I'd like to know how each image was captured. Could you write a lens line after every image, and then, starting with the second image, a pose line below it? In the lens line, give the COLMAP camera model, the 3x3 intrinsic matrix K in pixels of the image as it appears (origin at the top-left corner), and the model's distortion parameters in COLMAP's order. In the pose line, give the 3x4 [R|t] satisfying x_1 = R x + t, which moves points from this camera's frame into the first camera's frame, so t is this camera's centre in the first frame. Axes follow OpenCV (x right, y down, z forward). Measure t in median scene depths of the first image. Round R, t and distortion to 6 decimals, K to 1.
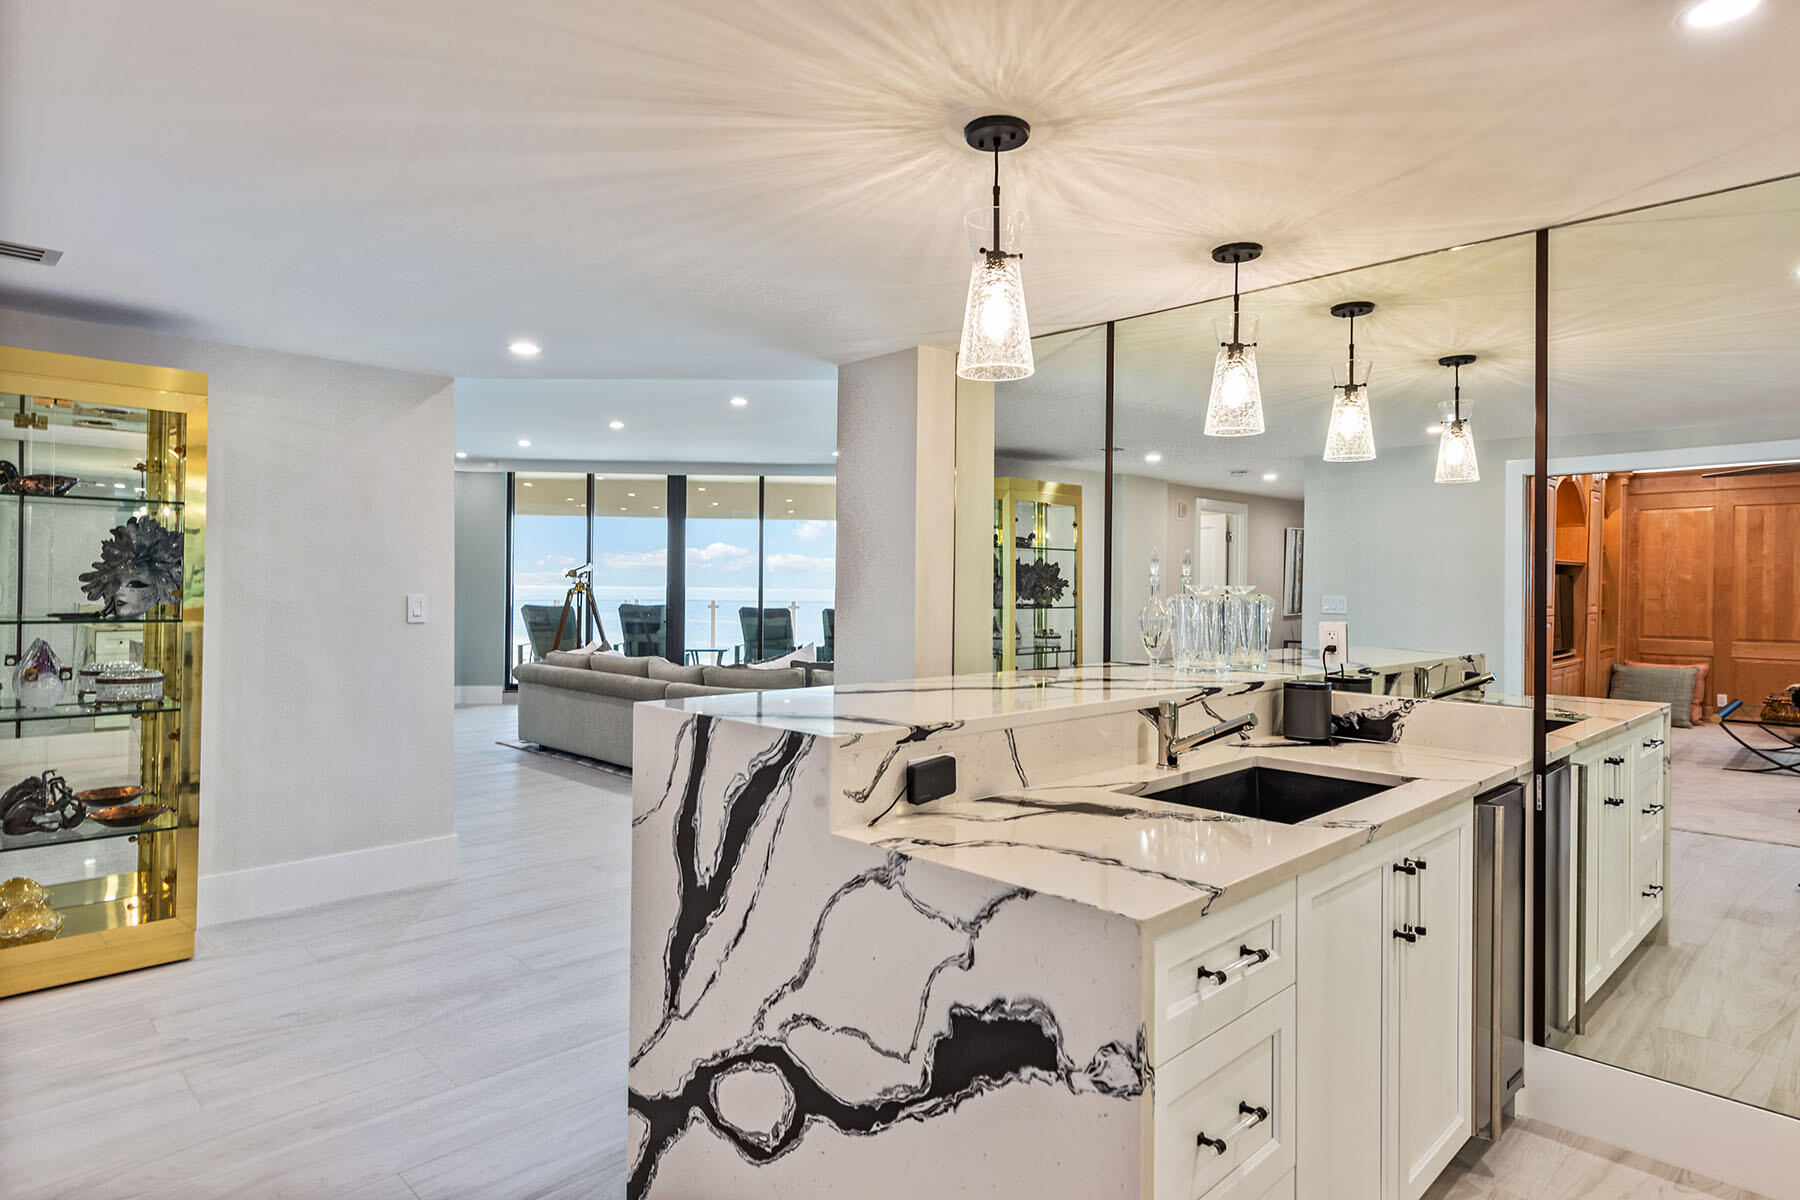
lens RADIAL K [[1010.3, 0, 900.5], [0, 1010.3, 583.3], [0, 0, 1]] dist [0.001266, 0.000003]
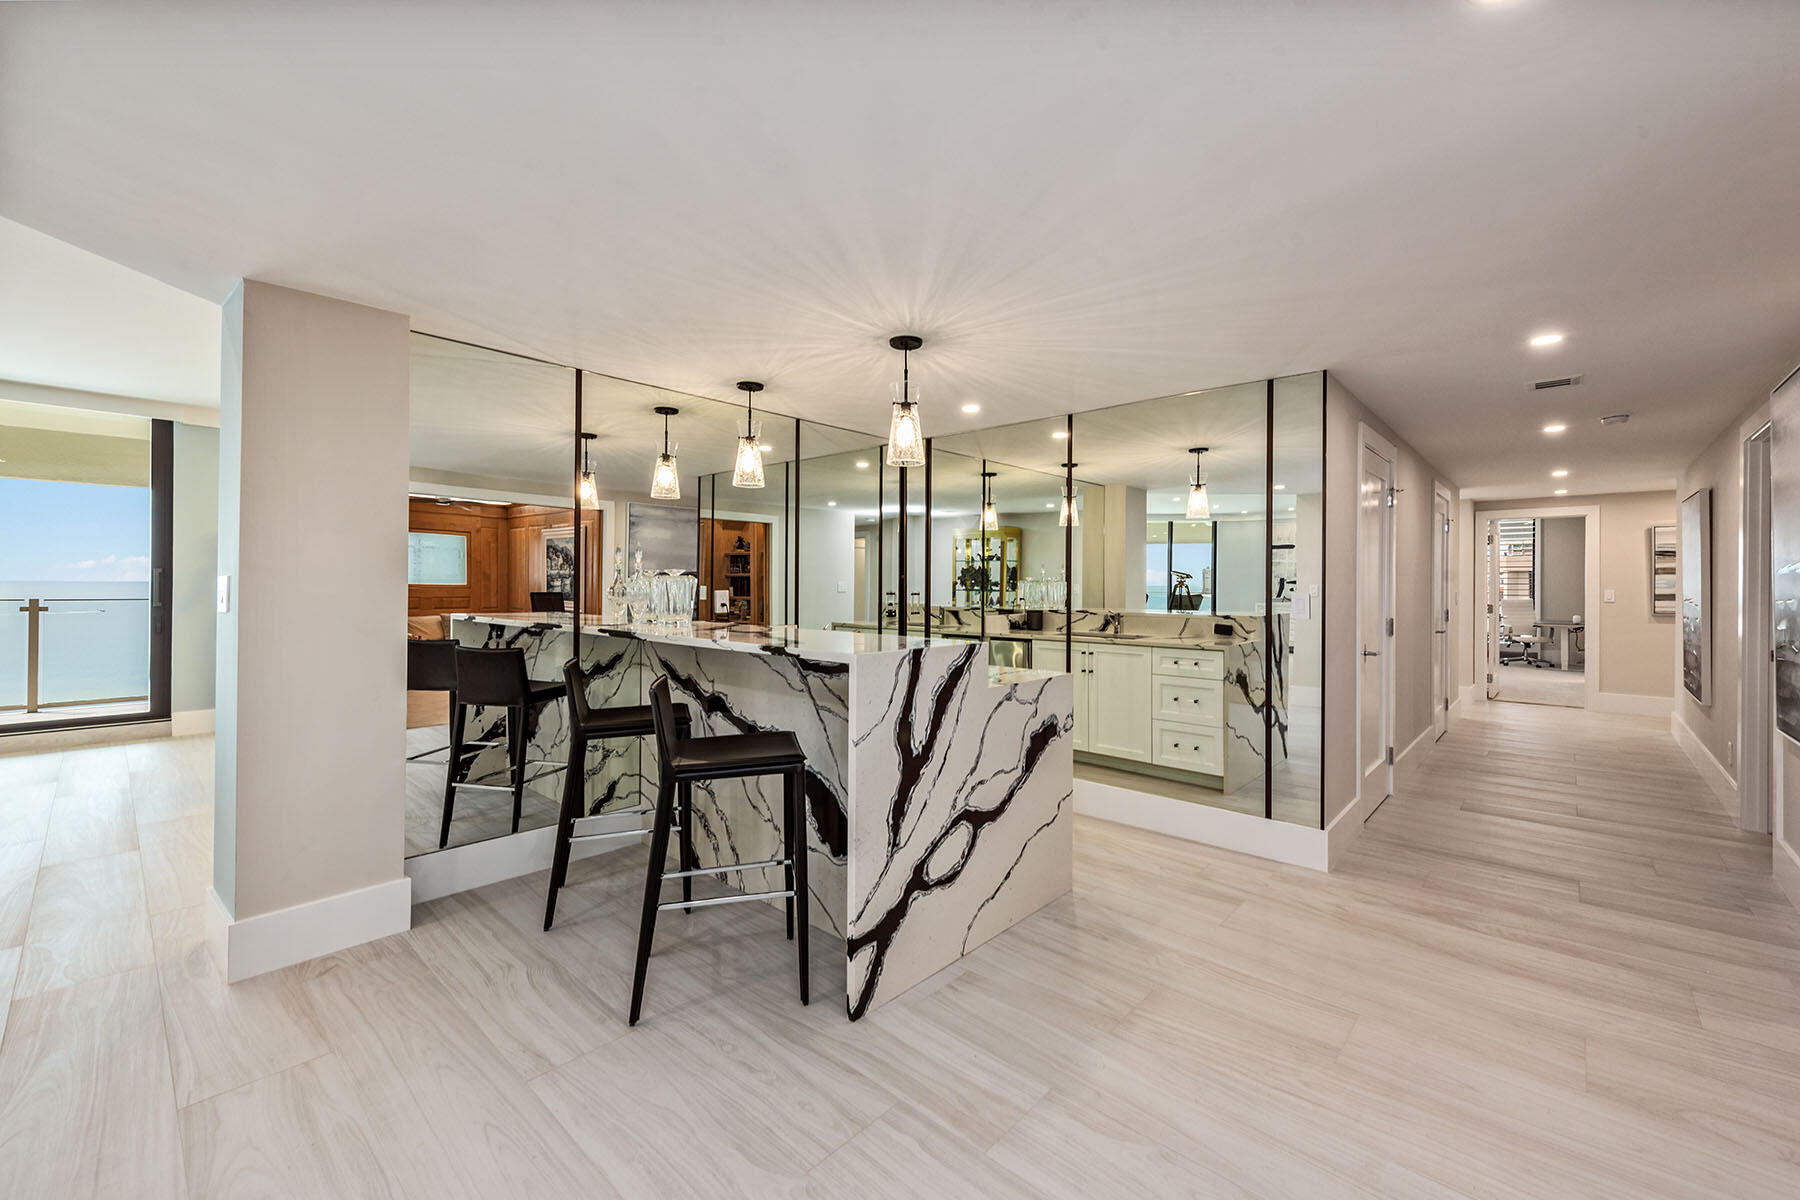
lens RADIAL K [[743.2, 0, 899.1], [0, 743.2, 599.2], [0, 0, 1]] dist [0.011851, -0.001285]
pose [[-0.060326, -0.025058, 0.997864, -1.448990], [-0.006842, 0.999672, 0.024689, 0.022957], [-0.998155, -0.005338, -0.060478, 1.159107]]
